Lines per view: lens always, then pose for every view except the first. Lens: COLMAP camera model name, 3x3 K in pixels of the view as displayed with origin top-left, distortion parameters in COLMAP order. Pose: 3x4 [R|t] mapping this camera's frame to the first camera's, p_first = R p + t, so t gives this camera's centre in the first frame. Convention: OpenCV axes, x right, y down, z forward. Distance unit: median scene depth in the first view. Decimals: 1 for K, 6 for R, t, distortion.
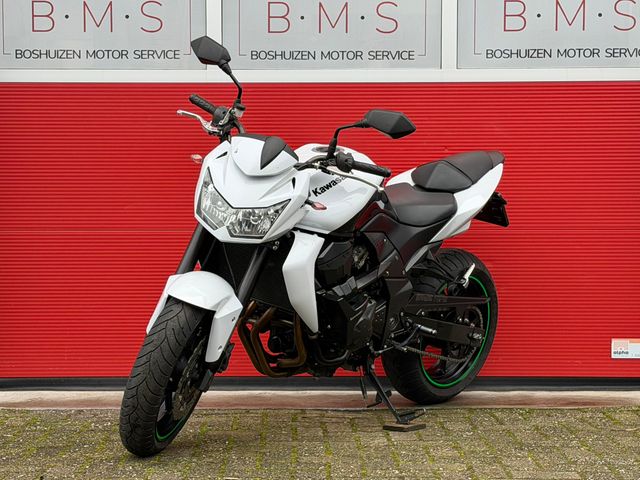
lens RADIAL K [[1444.3, 0, 320.0], [0, 1444.3, 240.0], [0, 0, 1]] dist [0.088832, 0.493211]
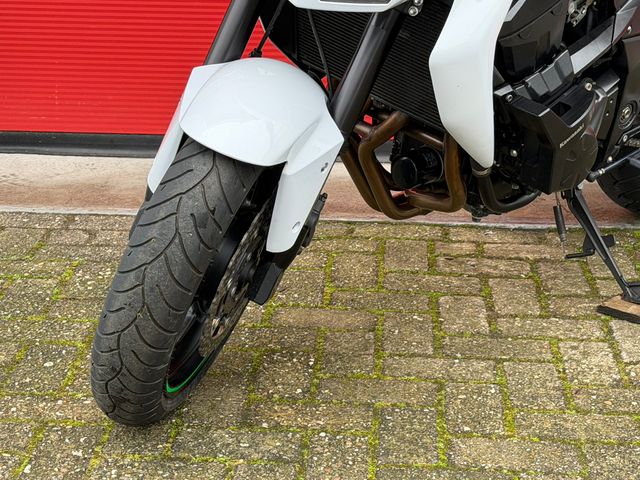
lens RADIAL K [[1455.7, 0, 319.8], [0, 1455.7, 219.2], [0, 0, 1]] dist [0.089892, 0.513652]
pose [[0.997565, 0.027509, -0.064092, -0.025752], [-0.007859, 0.957414, 0.288613, -0.058486], [0.069302, -0.287406, 0.955298, 0.458687]]
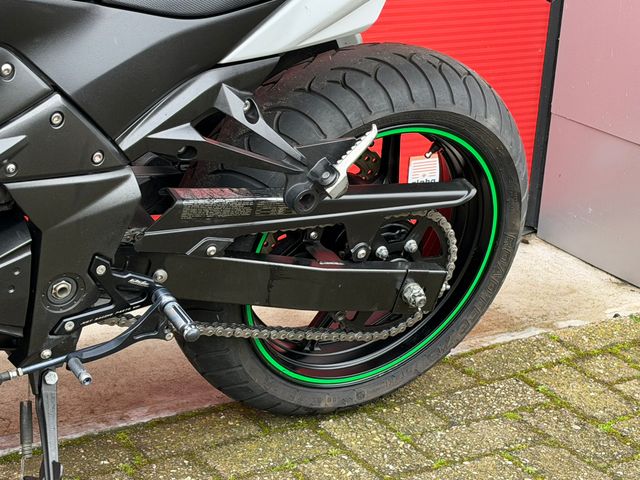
lens RADIAL K [[1444.3, 0, 320.0], [0, 1444.3, 240.0], [0, 0, 1]] dist [0.088832, 0.493211]
pose [[0.953798, 0.157639, -0.255772, 0.190162], [-0.075337, 0.949586, 0.304319, -0.063467], [0.290850, -0.270989, 0.917590, 0.684784]]
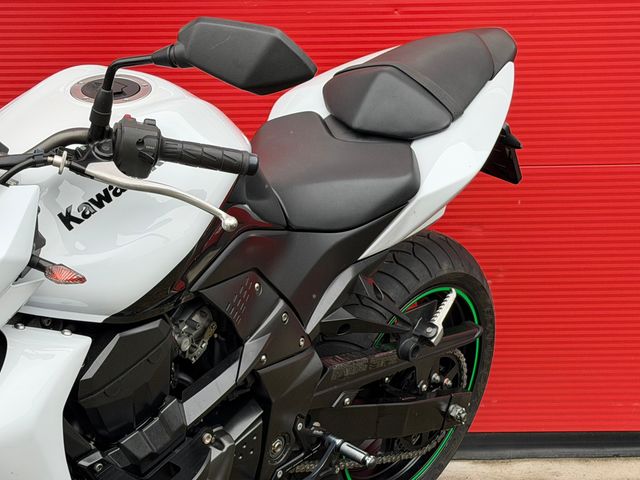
lens RADIAL K [[1463.6, 0, 320.0], [0, 1463.6, 240.0], [0, 0, 1]] dist [0.073529, 0.300018]
pose [[0.999248, -0.013902, 0.036204, 0.046181], [0.006940, 0.982575, 0.185734, -0.091107], [-0.038155, -0.185343, 0.981933, 0.543015]]
